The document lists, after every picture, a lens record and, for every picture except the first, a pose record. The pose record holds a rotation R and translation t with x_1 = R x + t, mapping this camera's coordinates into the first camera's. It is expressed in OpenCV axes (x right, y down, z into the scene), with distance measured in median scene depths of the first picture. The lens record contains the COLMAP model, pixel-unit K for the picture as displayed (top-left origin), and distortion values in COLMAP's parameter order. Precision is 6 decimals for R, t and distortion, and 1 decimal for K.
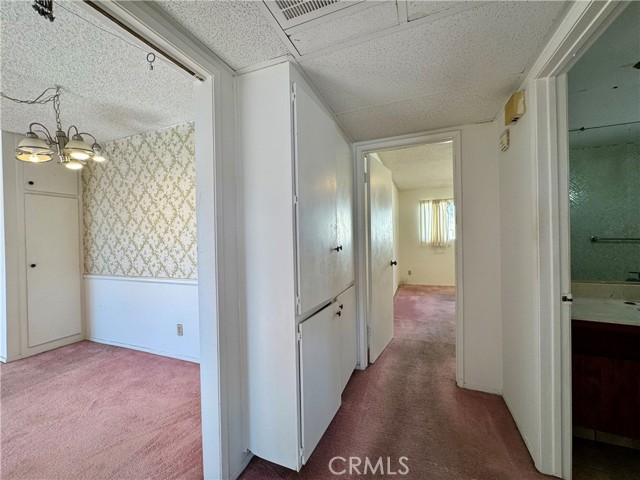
lens RADIAL K [[255.8, 0, 321.0], [0, 255.8, 237.7], [0, 0, 1]] dist [0.001533, 0.000236]
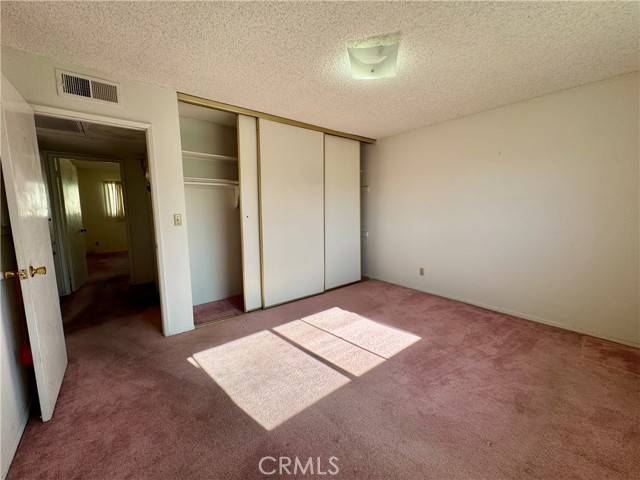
lens RADIAL K [[255.8, 0, 321.0], [0, 255.8, 237.7], [0, 0, 1]] dist [0.001533, 0.000236]
pose [[0.487907, -0.088510, 0.868397, -0.347002], [0.000082, 0.994851, 0.101352, -0.007279], [-0.872896, -0.049379, 0.485402, -0.941826]]
